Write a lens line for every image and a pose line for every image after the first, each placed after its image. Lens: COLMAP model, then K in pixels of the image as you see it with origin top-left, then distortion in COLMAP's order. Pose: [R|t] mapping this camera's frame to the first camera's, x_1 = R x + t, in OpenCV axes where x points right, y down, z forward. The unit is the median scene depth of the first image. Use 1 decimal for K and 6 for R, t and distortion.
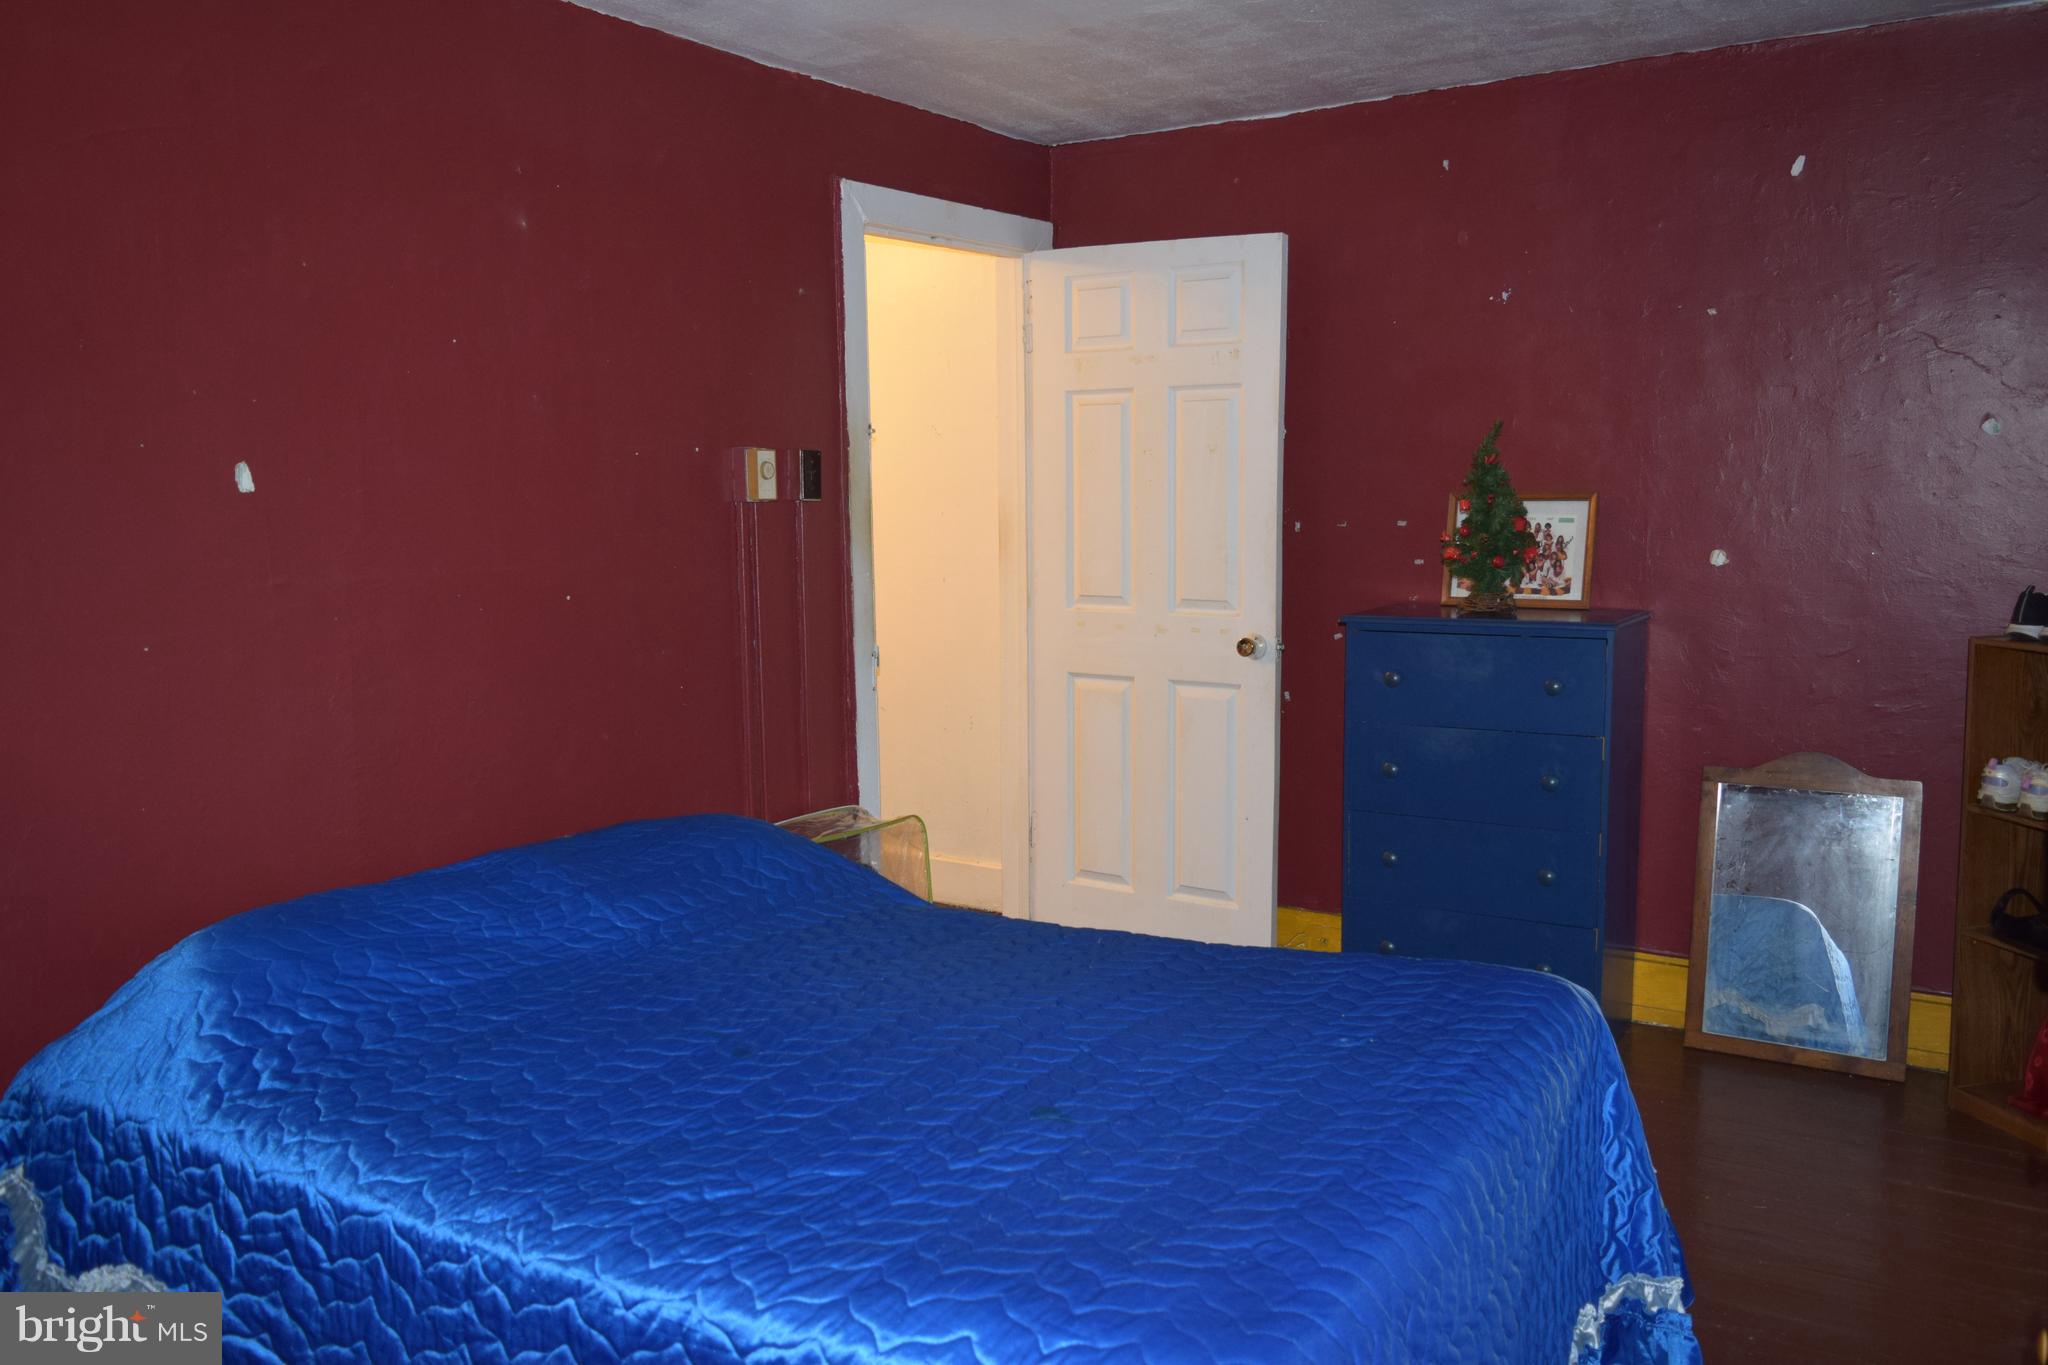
lens RADIAL K [[1581.2, 0, 1025.4], [0, 1581.2, 673.0], [0, 0, 1]] dist [-0.022535, 0.012982]
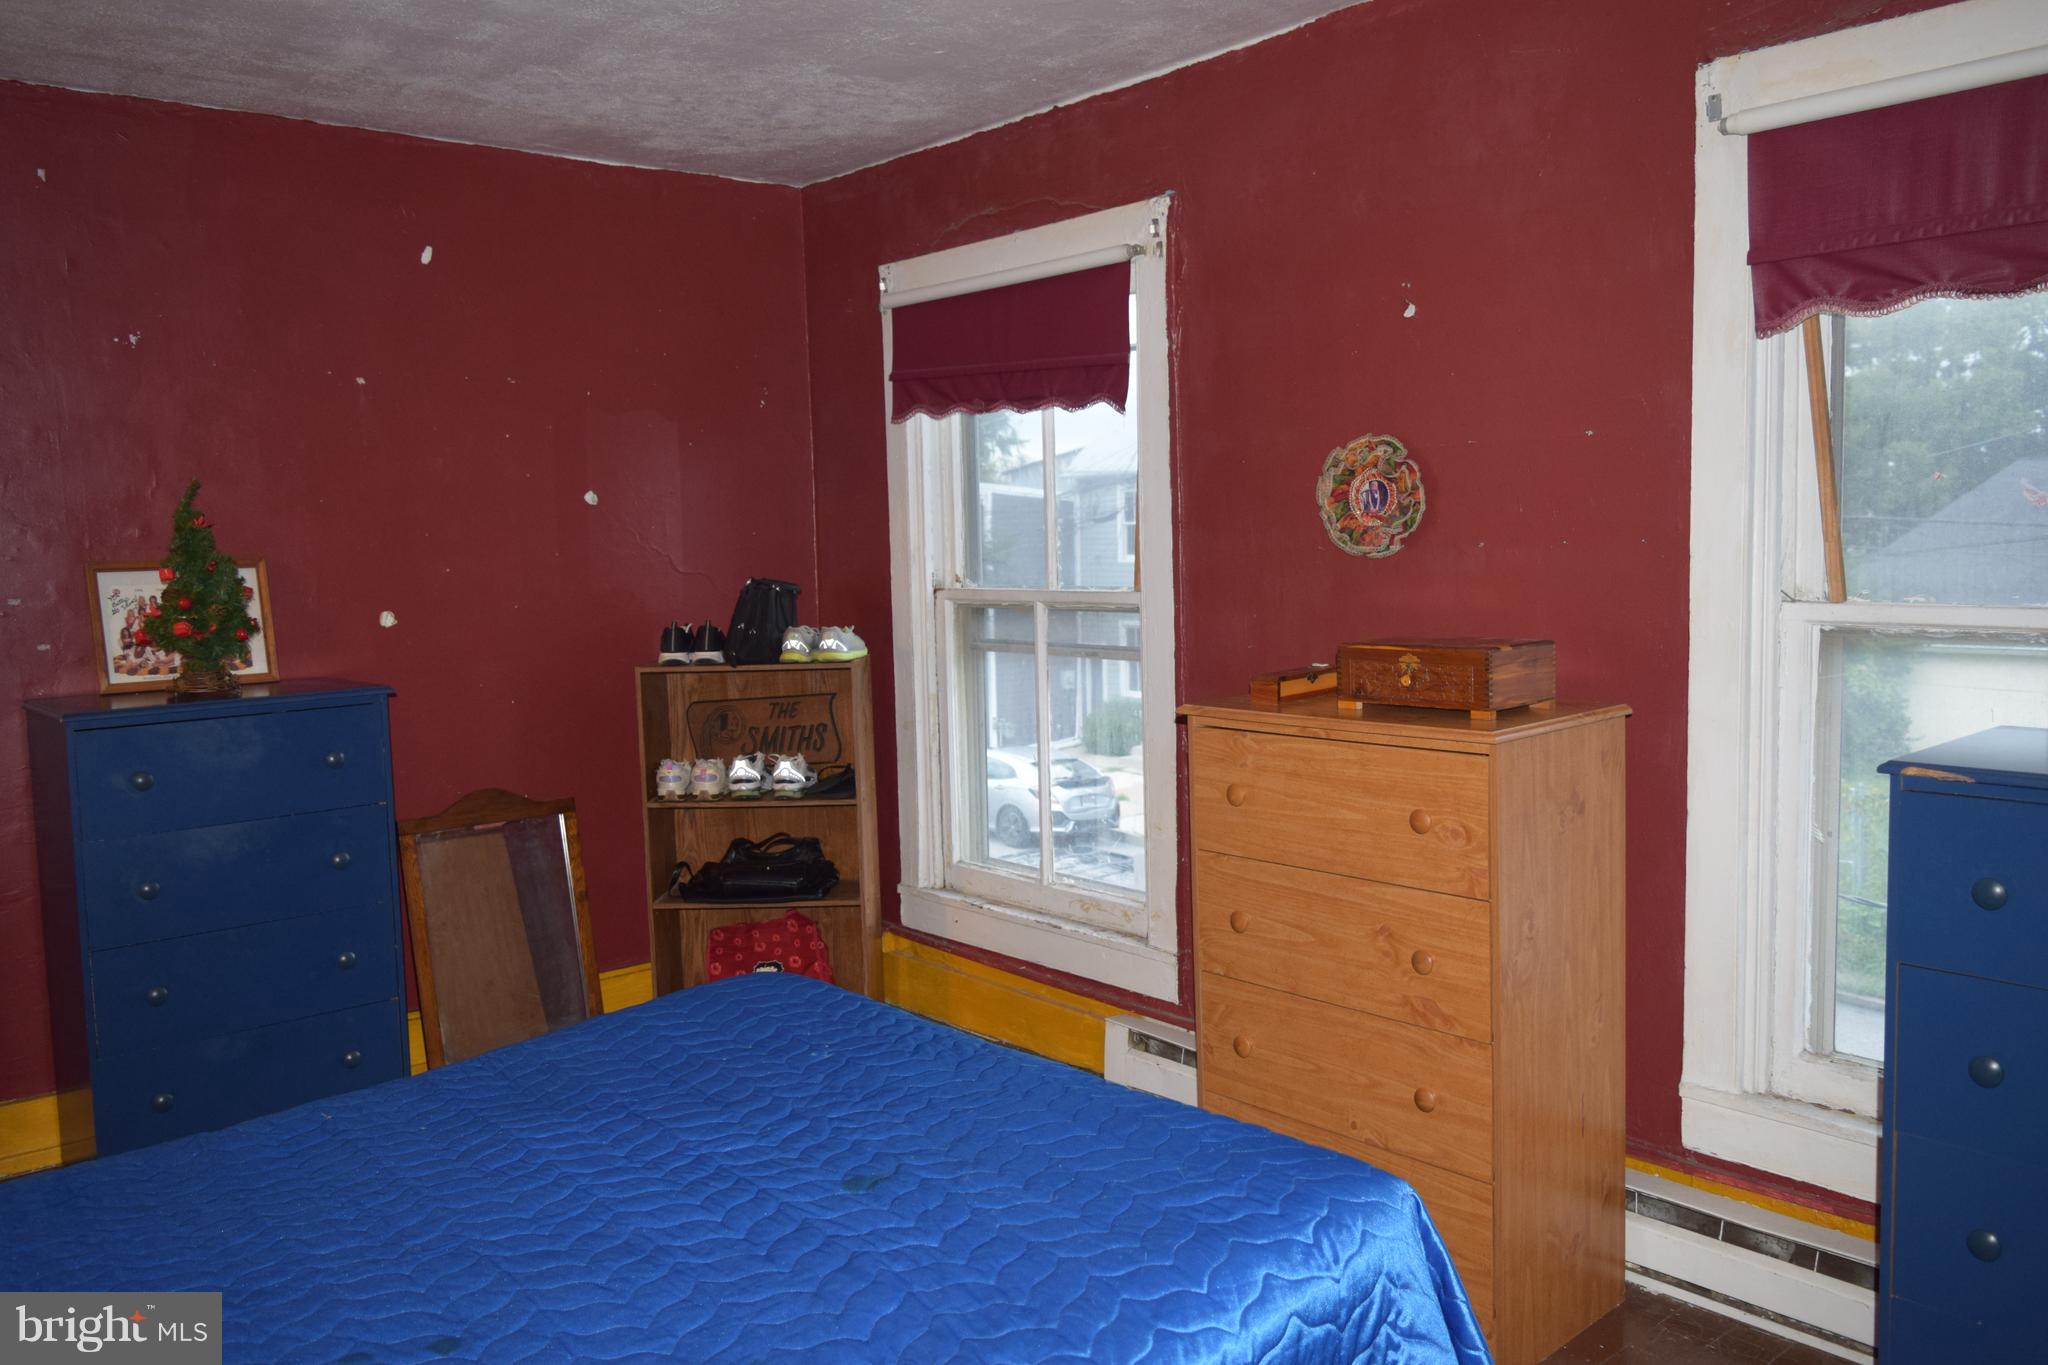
lens RADIAL K [[1581.2, 0, 1025.4], [0, 1581.2, 673.0], [0, 0, 1]] dist [-0.022535, 0.012982]
pose [[0.277127, -0.080016, 0.957496, -0.507775], [0.134471, 0.989949, 0.043809, -0.031509], [-0.951377, 0.116614, 0.285102, 0.363123]]
